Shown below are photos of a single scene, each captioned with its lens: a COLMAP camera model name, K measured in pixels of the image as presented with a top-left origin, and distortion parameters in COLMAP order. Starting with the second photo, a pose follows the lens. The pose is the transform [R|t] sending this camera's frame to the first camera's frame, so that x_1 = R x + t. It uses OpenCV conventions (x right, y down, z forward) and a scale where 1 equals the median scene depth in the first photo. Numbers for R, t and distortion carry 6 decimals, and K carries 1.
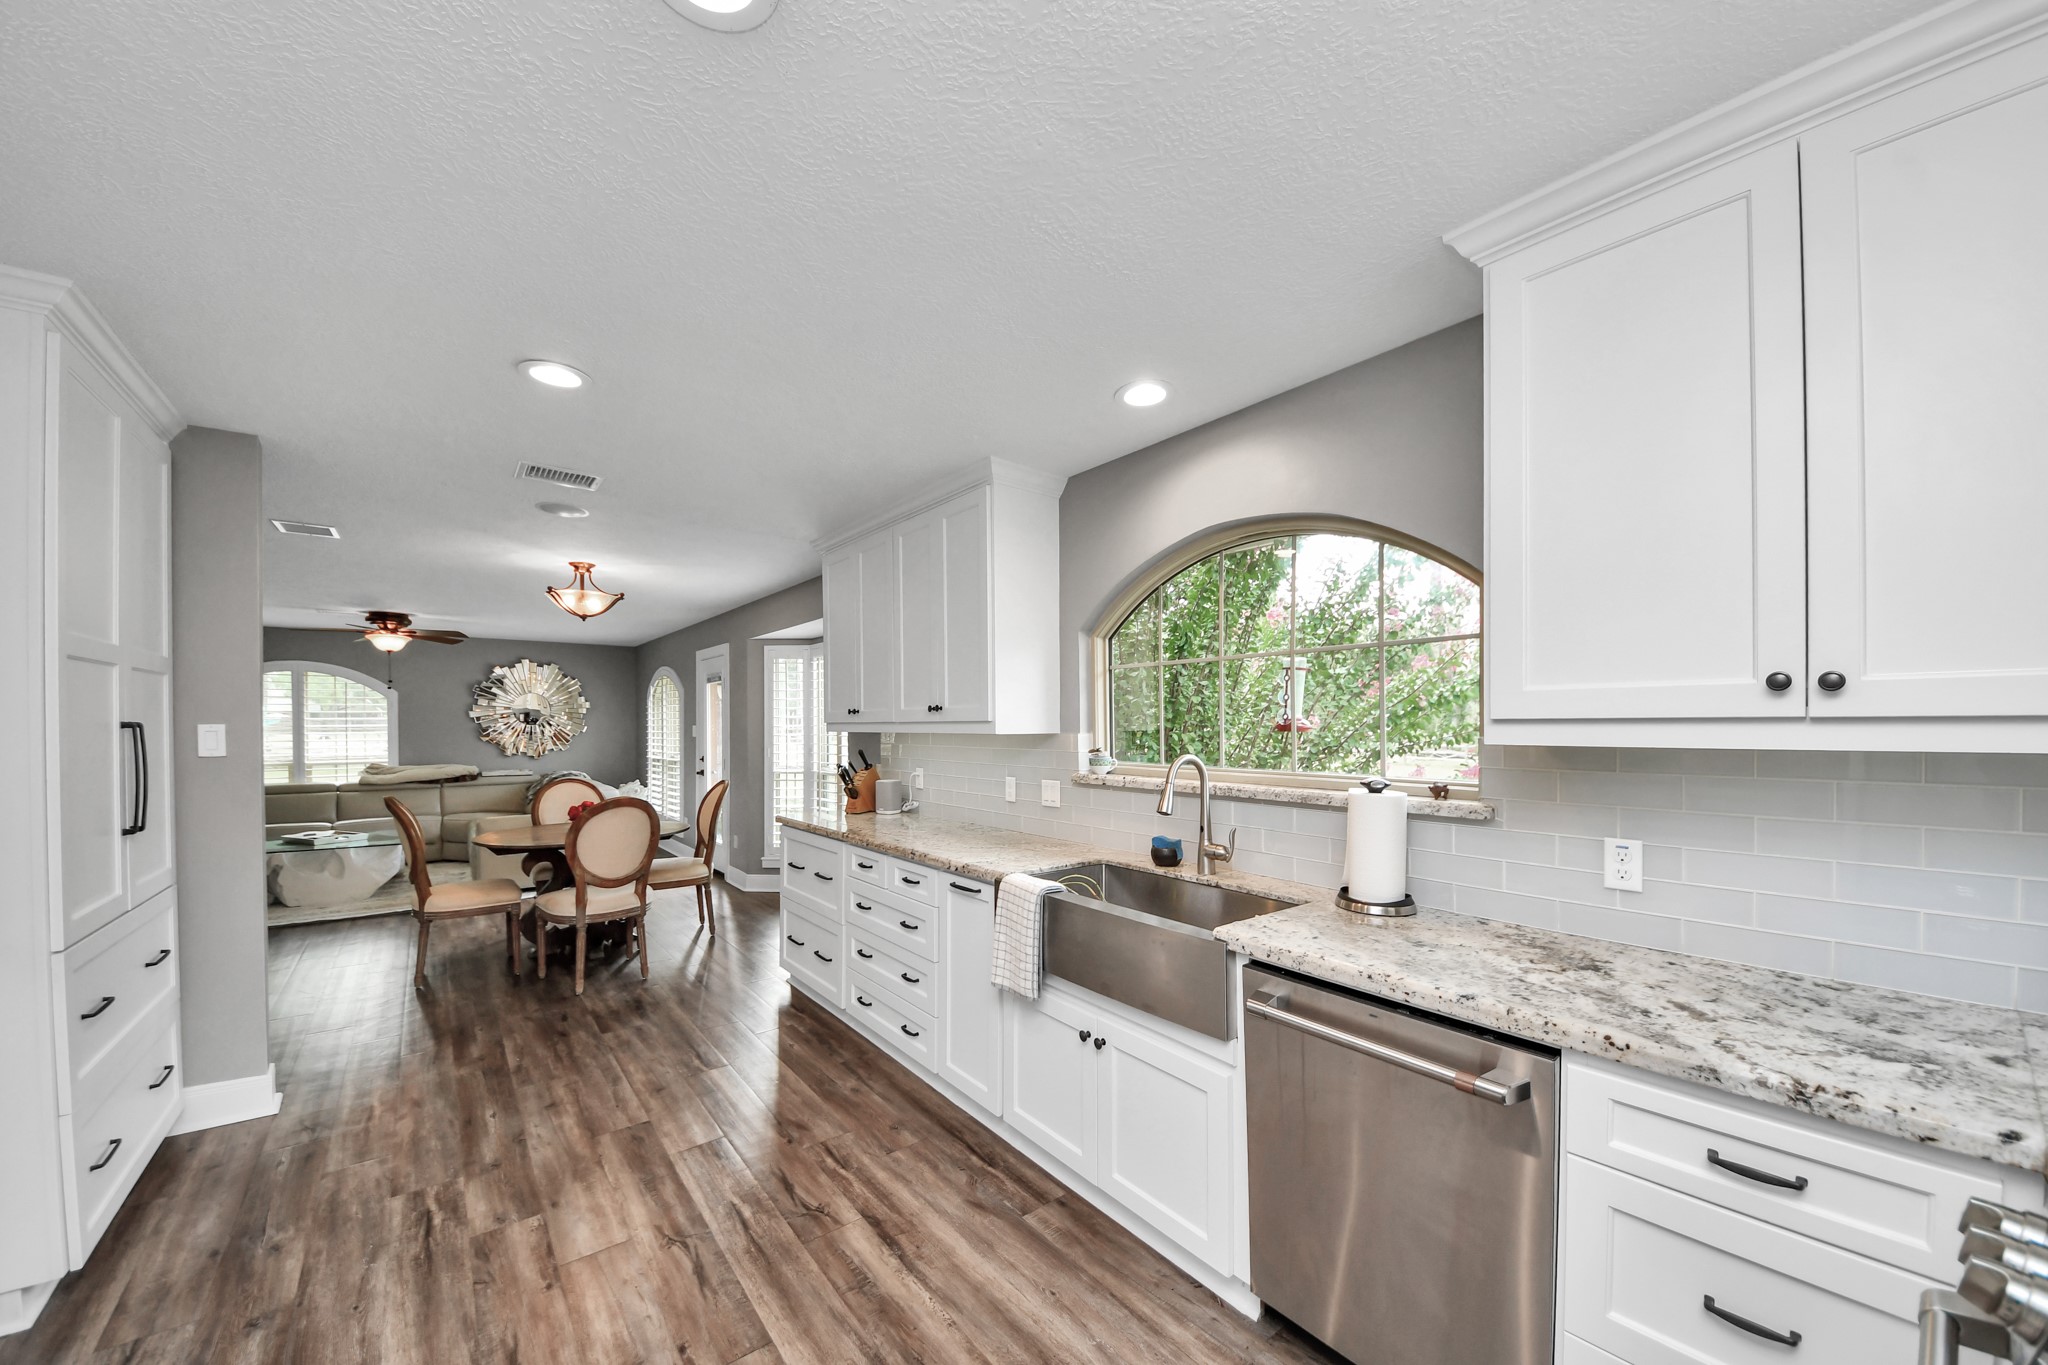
lens RADIAL K [[738.3, 0, 1021.0], [0, 738.3, 721.7], [0, 0, 1]] dist [0.037524, -0.028744]
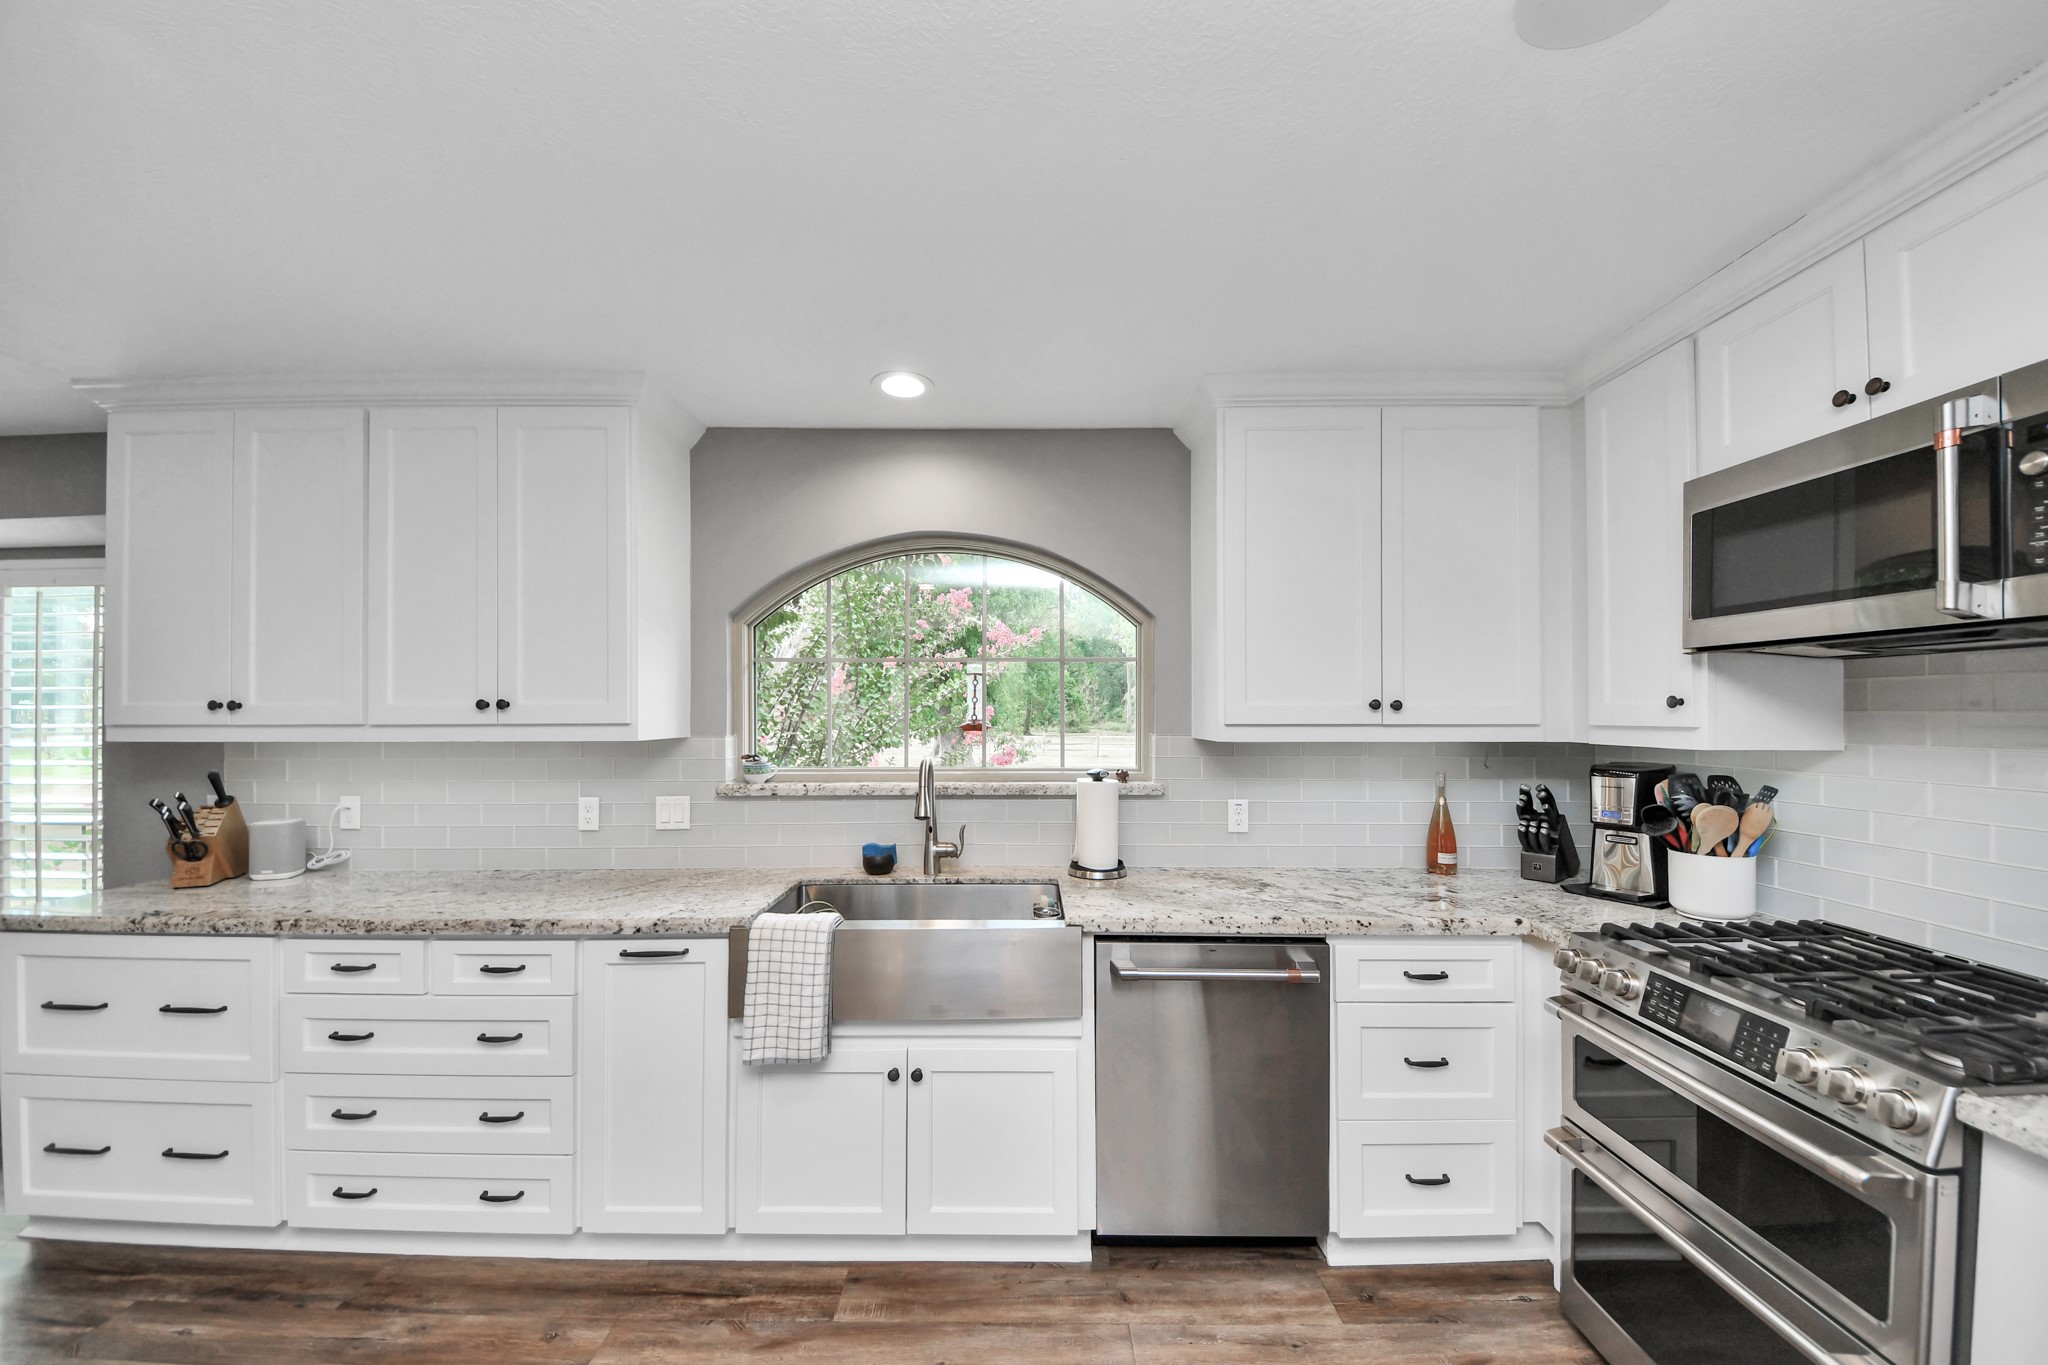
lens RADIAL K [[743.0, 0, 1020.5], [0, 743.0, 696.6], [0, 0, 1]] dist [-0.001566, -0.000274]
pose [[0.631542, 0.012841, 0.775236, -0.408155], [0.000603, 0.999854, -0.017053, -0.016360], [-0.775342, 0.011237, 0.631442, 0.240153]]
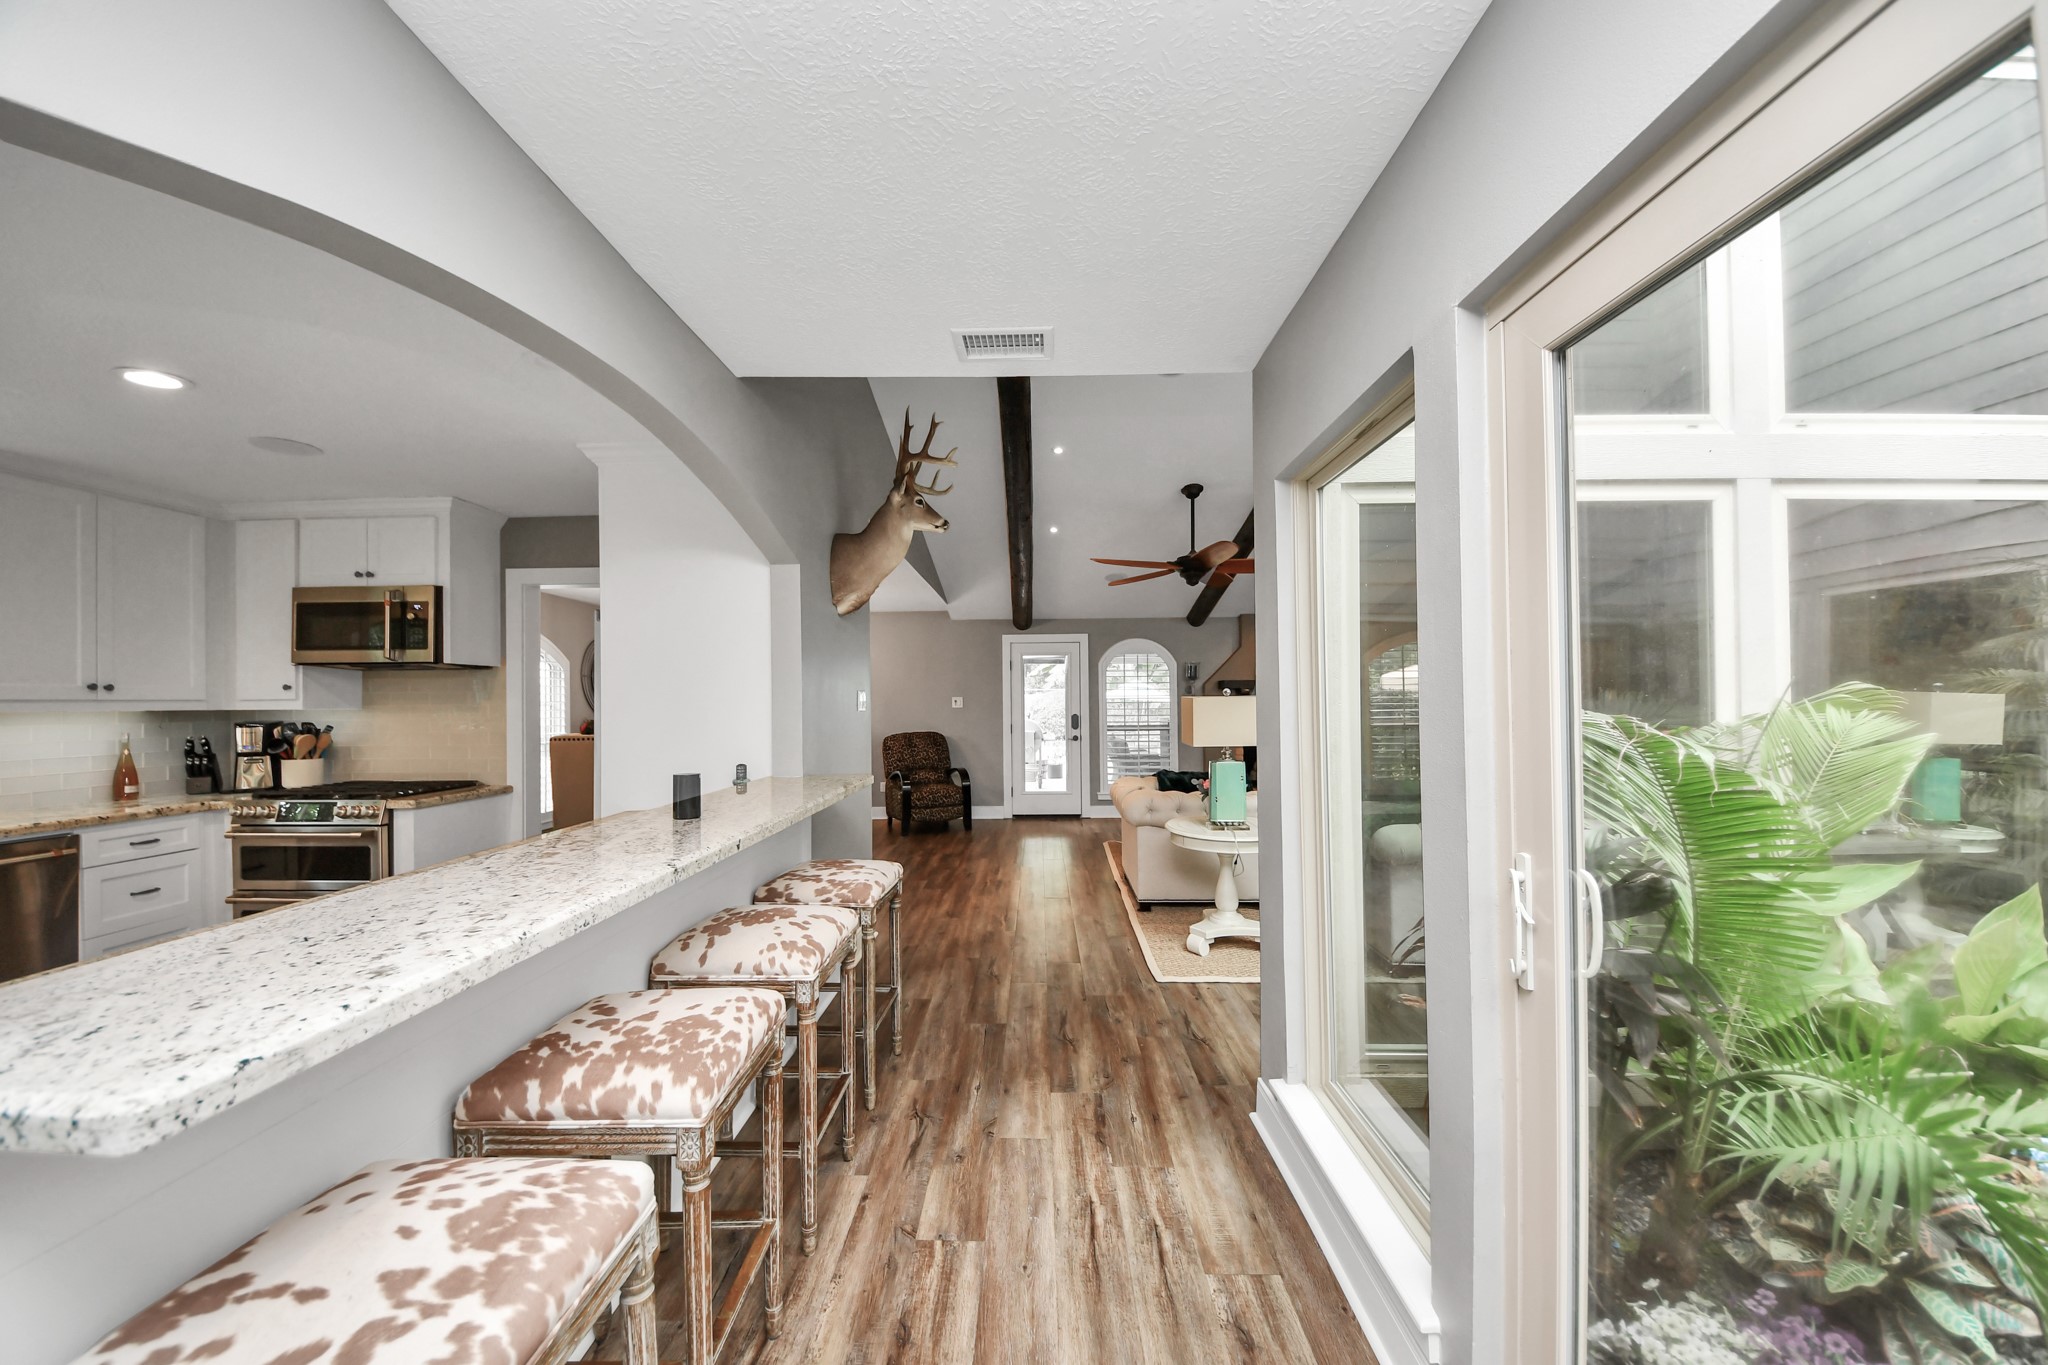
lens RADIAL K [[720.9, 0, 1024.0], [0, 720.9, 682.5], [0, 0, 1]] dist [-0.009882, -0.000196]
pose [[-0.779513, 0.017838, 0.626132, -1.456175], [0.019883, 0.999795, -0.003731, 0.000553], [-0.626071, 0.009541, -0.779708, 0.384014]]
